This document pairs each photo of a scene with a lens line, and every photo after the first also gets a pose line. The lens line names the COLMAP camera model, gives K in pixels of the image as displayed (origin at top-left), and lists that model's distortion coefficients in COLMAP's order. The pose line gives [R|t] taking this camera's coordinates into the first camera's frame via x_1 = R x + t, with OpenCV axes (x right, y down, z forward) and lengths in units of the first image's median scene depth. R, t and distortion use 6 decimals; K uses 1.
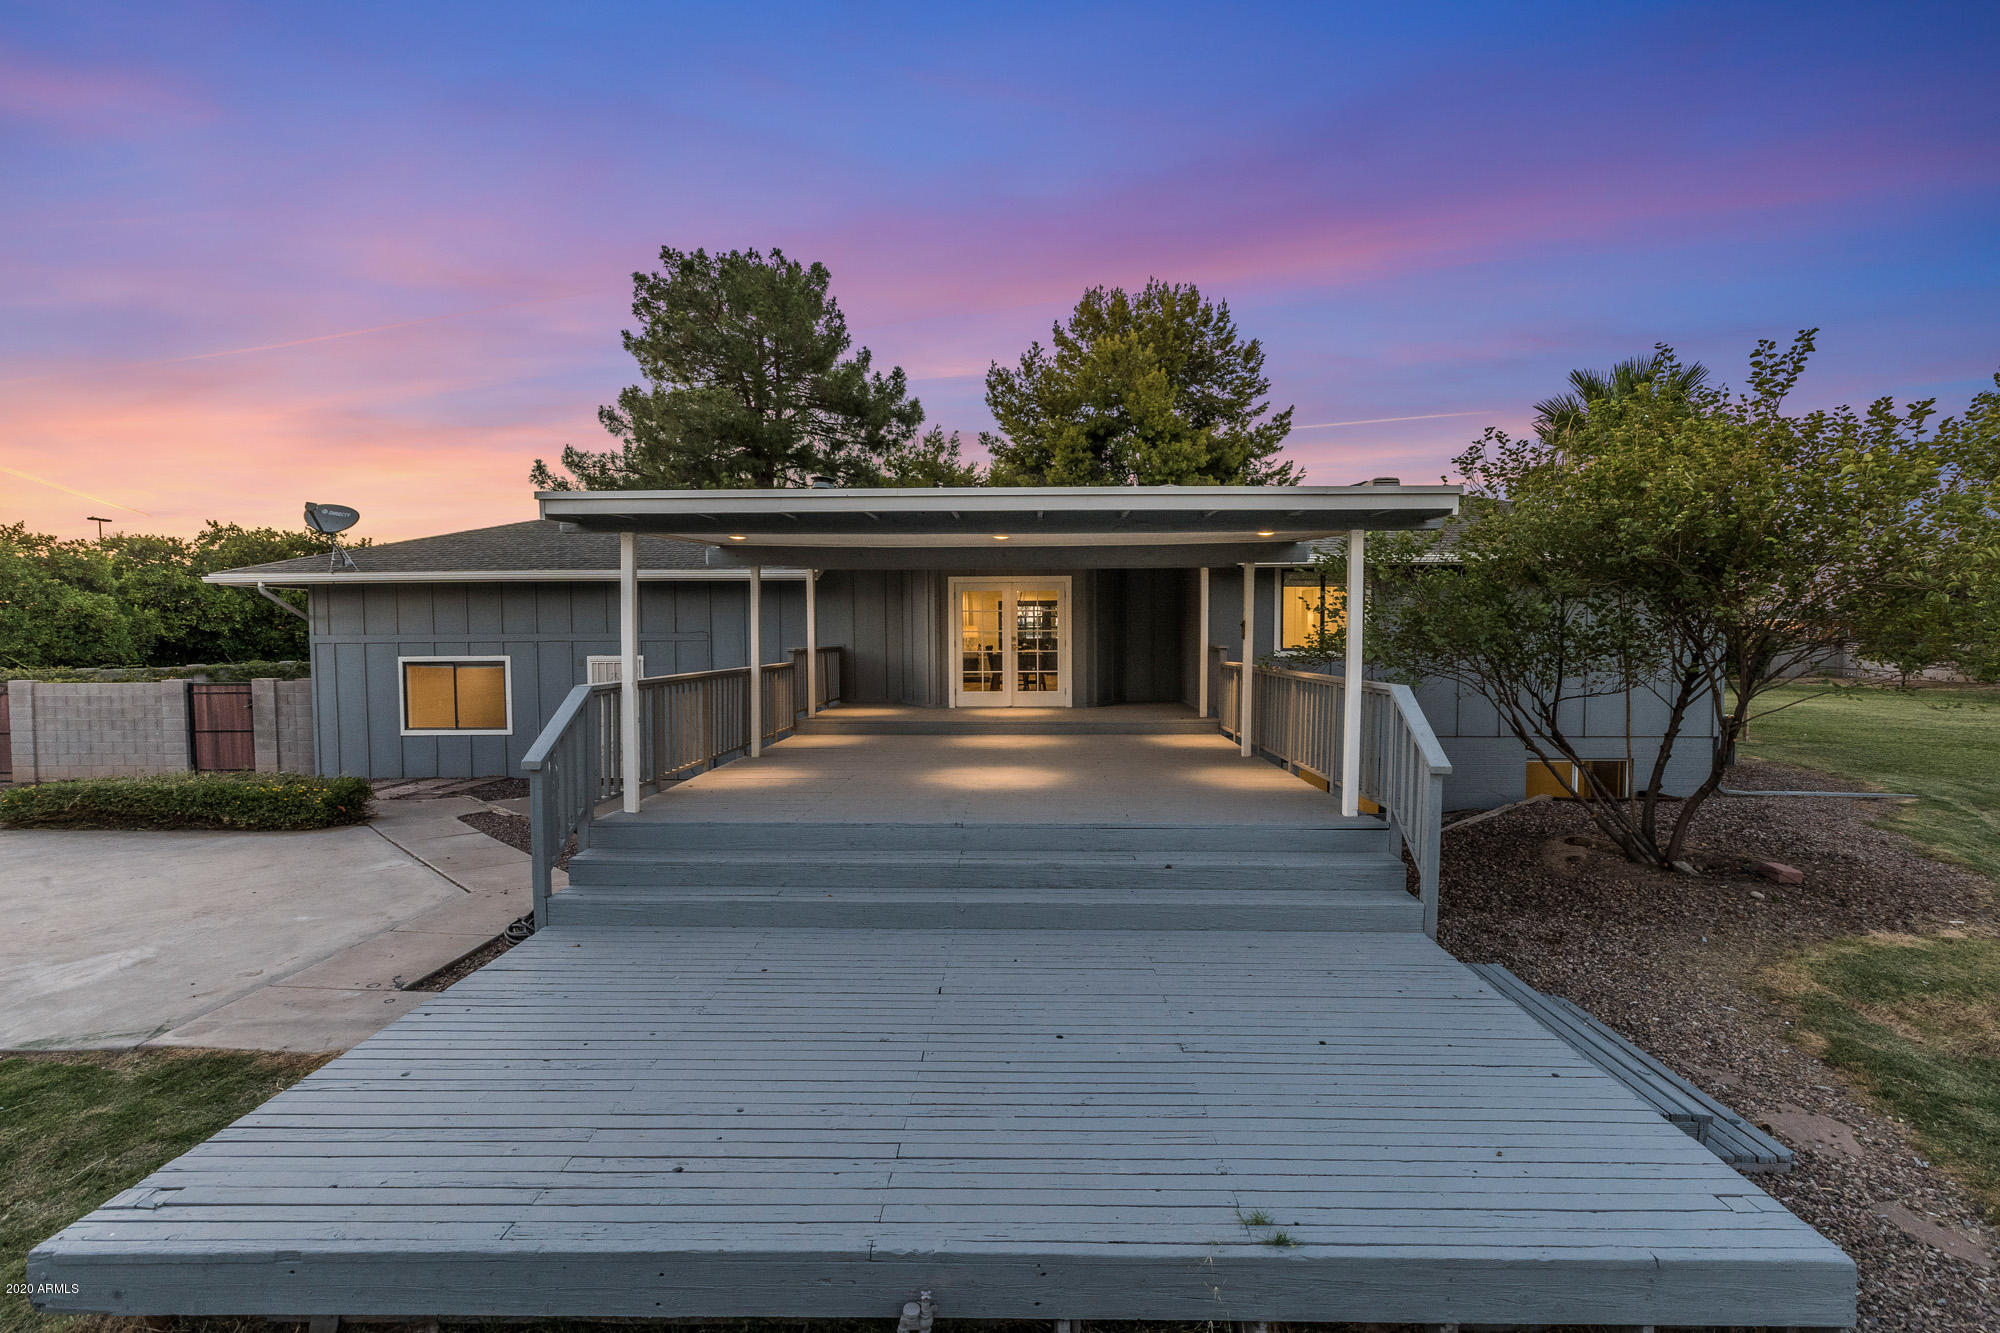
lens RADIAL K [[902.1, 0, 1012.6], [0, 902.1, 628.5], [0, 0, 1]] dist [0.009170, -0.002738]
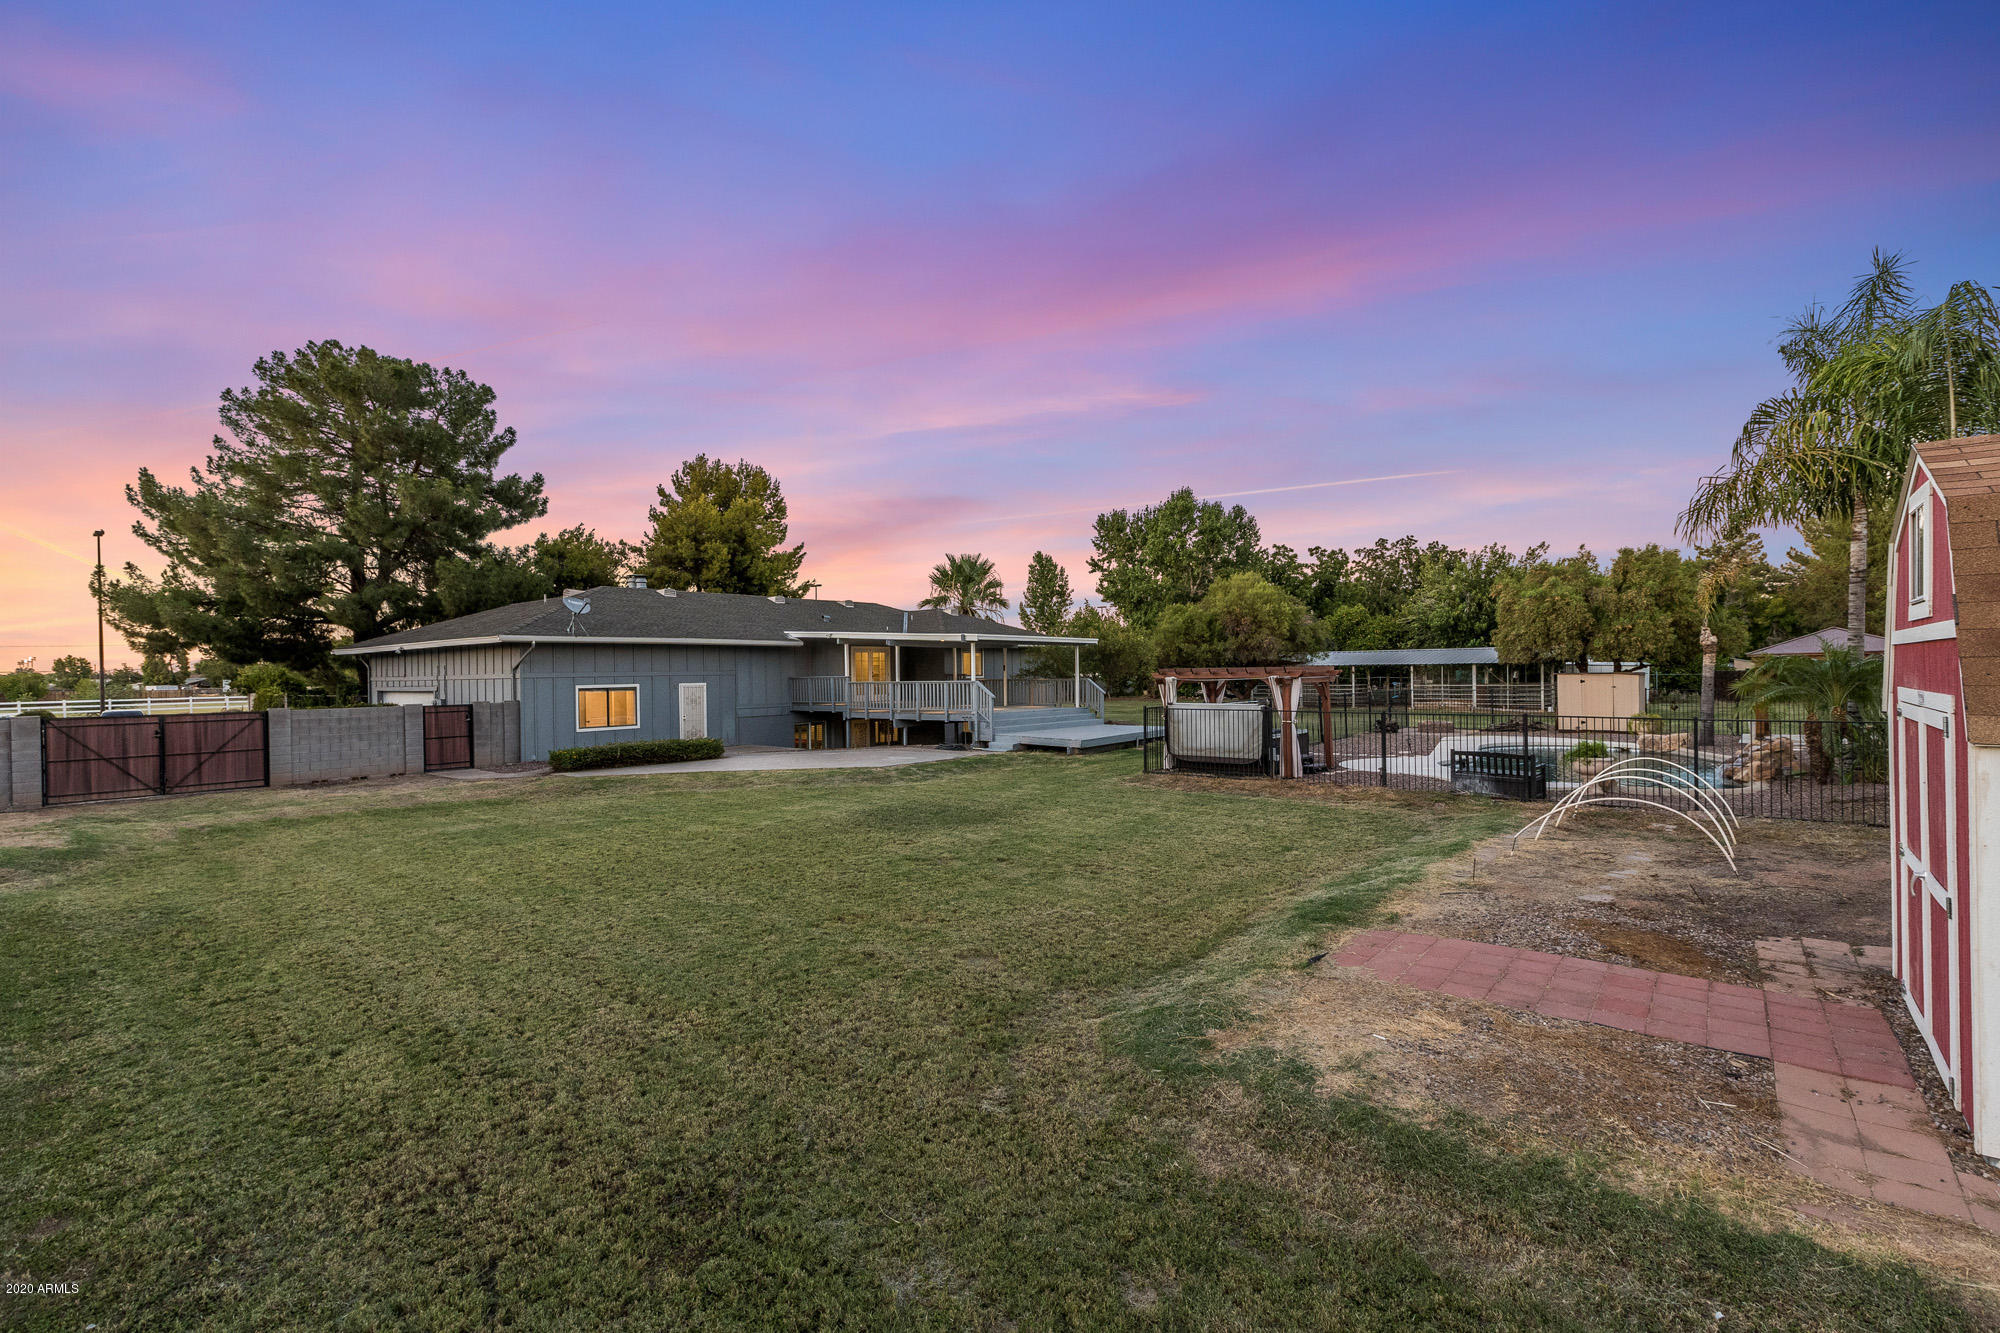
lens RADIAL K [[902.1, 0, 1002.5], [0, 902.1, 670.0], [0, 0, 1]] dist [0.009170, -0.002738]
pose [[0.624345, -0.001006, 0.781148, -1.469951], [0.013662, 0.999860, -0.009632, 0.027967], [-0.781029, 0.016686, 0.624271, -0.669729]]
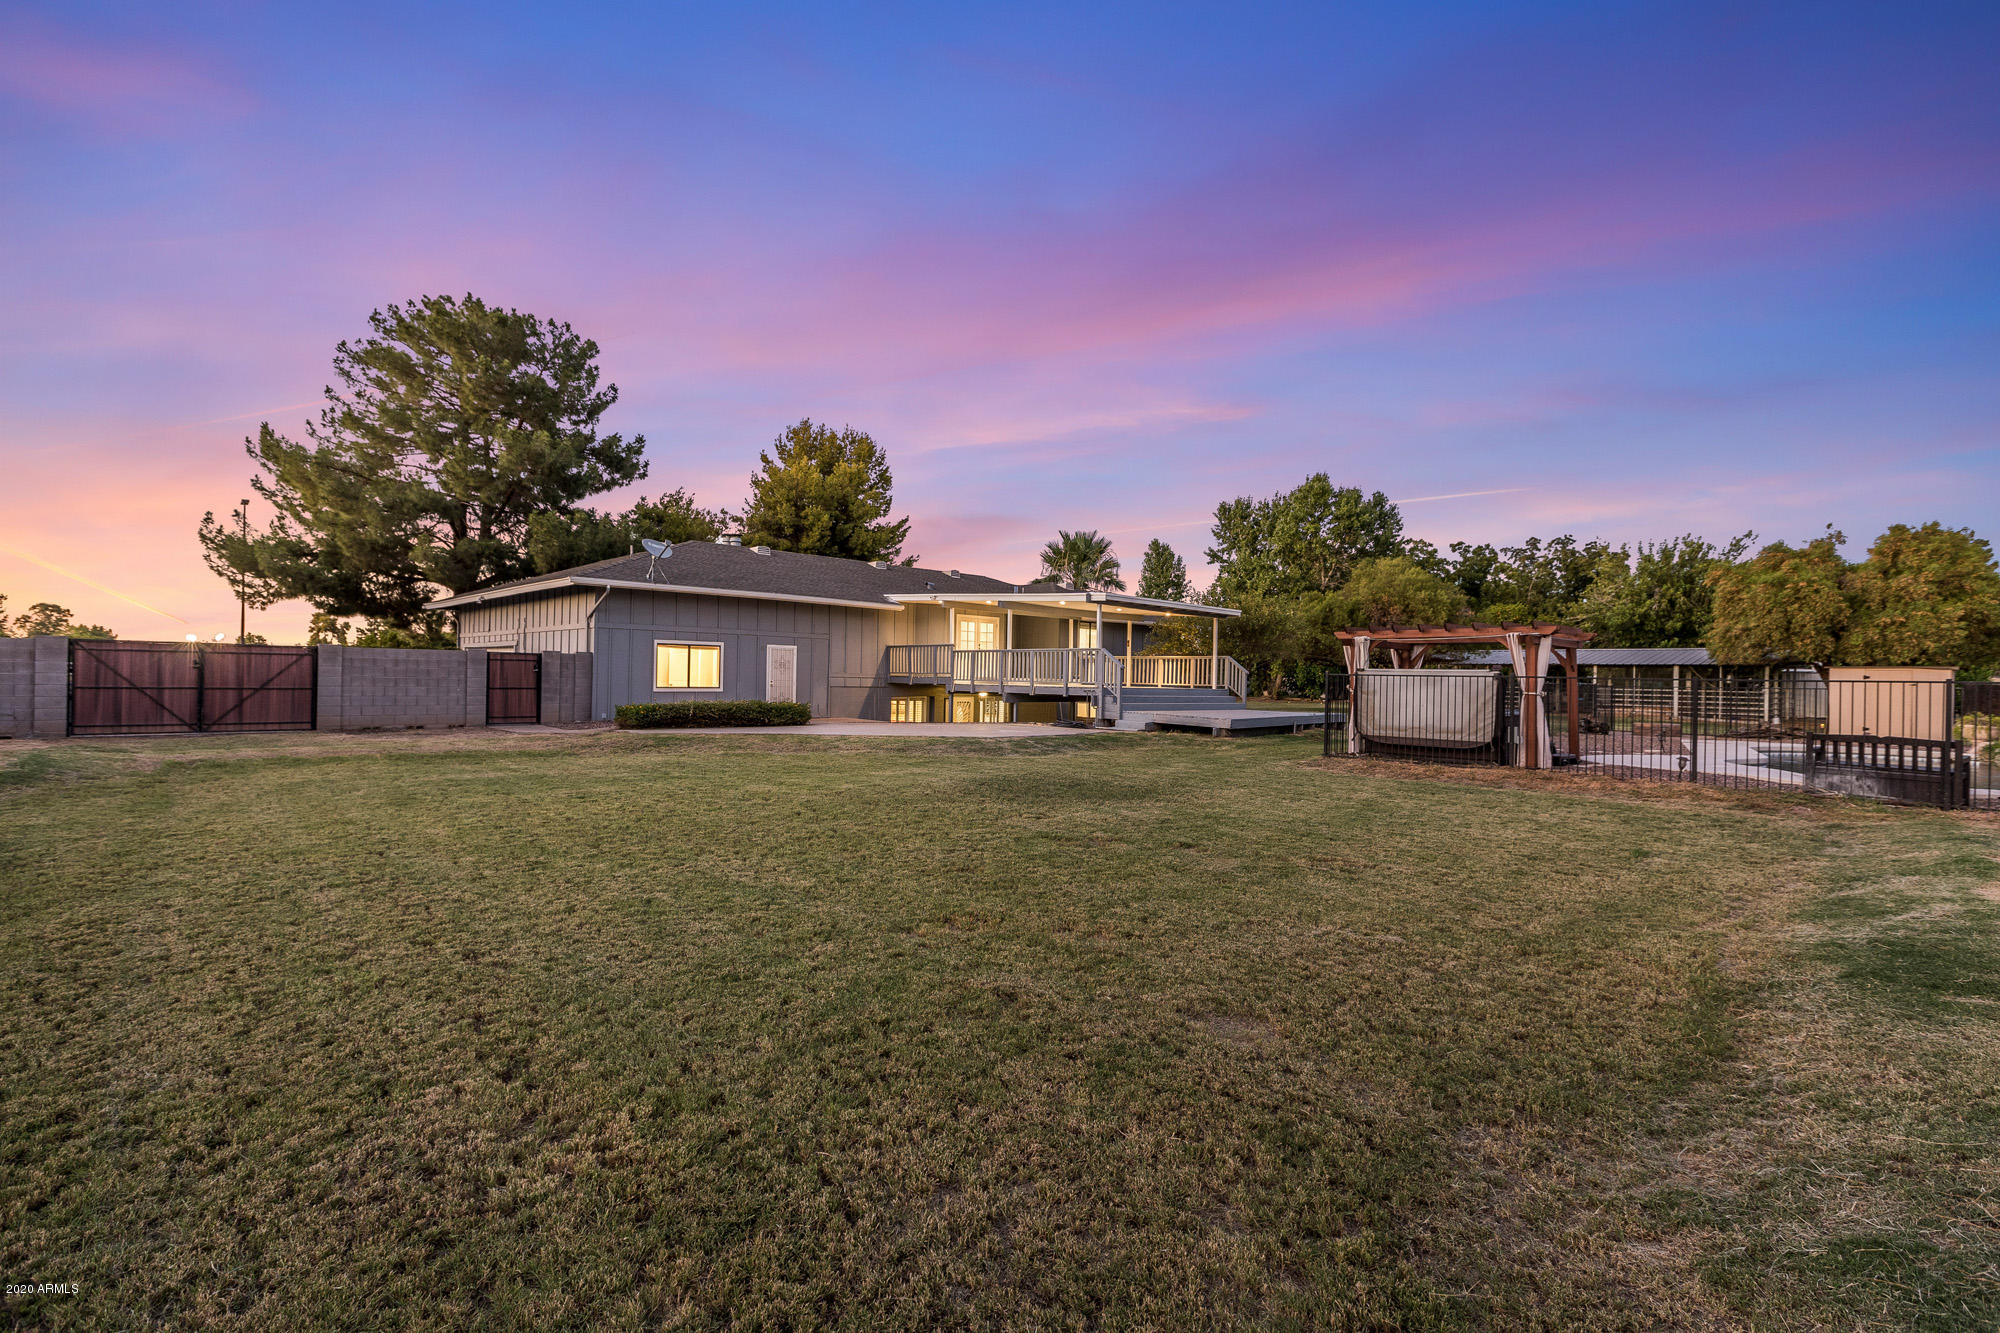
lens RADIAL K [[902.1, 0, 1001.2], [0, 902.1, 667.6], [0, 0, 1]] dist [0.009170, -0.002738]
pose [[0.706019, 0.027113, 0.707674, -1.313095], [-0.020985, 0.999629, -0.017363, 0.090284], [-0.707882, -0.002592, 0.706326, -0.480163]]
